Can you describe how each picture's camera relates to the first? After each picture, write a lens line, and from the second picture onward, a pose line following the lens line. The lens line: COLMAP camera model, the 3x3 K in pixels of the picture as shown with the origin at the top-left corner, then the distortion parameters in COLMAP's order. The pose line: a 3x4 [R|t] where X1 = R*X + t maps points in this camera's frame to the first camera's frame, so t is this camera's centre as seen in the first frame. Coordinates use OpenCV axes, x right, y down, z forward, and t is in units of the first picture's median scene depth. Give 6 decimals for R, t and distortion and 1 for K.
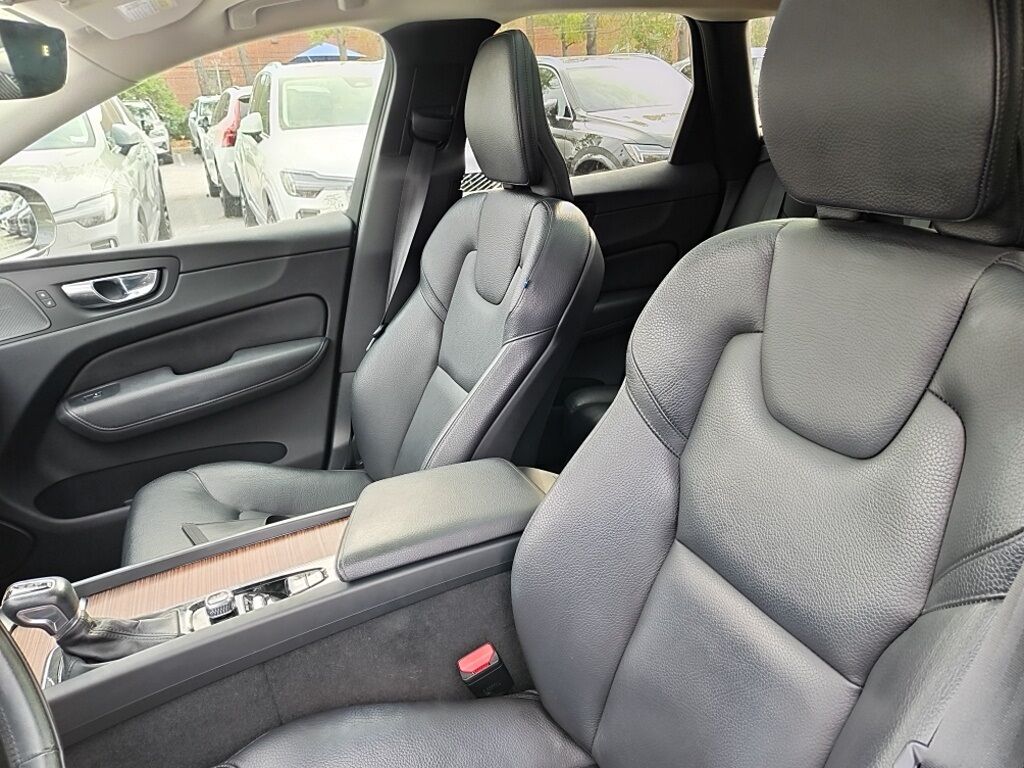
lens RADIAL K [[745.8, 0, 509.2], [0, 745.8, 384.0], [0, 0, 1]] dist [0.006649, 0.001179]
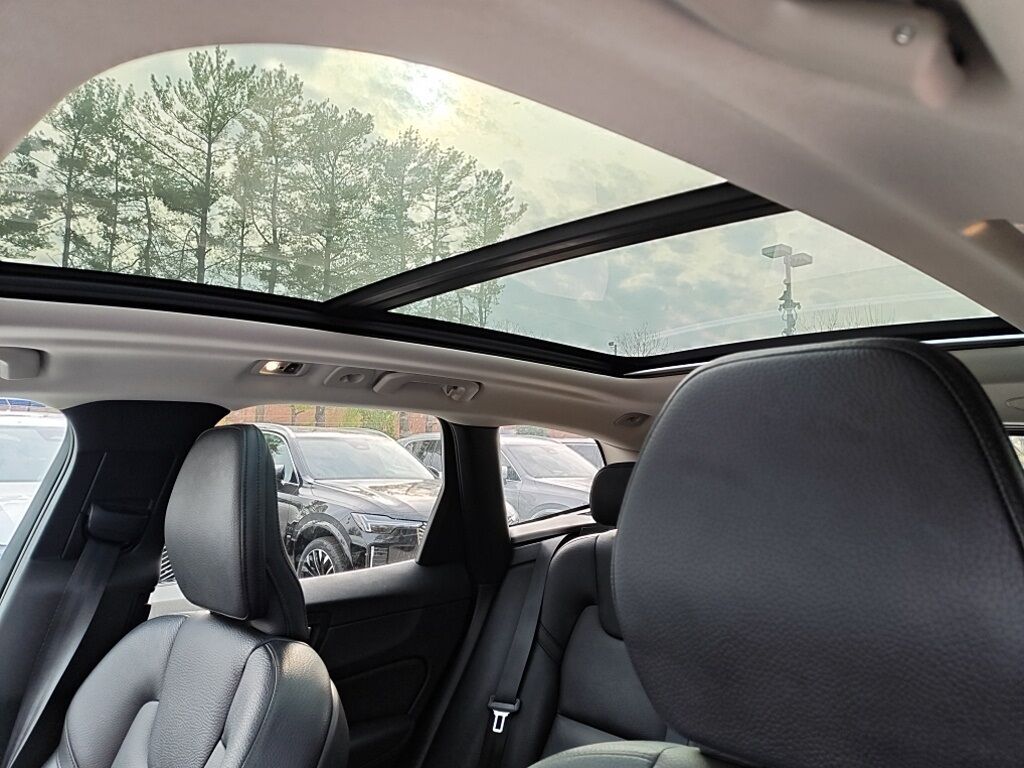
lens RADIAL K [[745.8, 0, 511.0], [0, 745.8, 385.8], [0, 0, 1]] dist [0.006649, 0.001179]
pose [[0.935298, 0.103472, 0.338394, -0.002492], [0.061705, 0.893951, -0.443896, -0.108354], [-0.348439, 0.436056, 0.829726, 0.173858]]
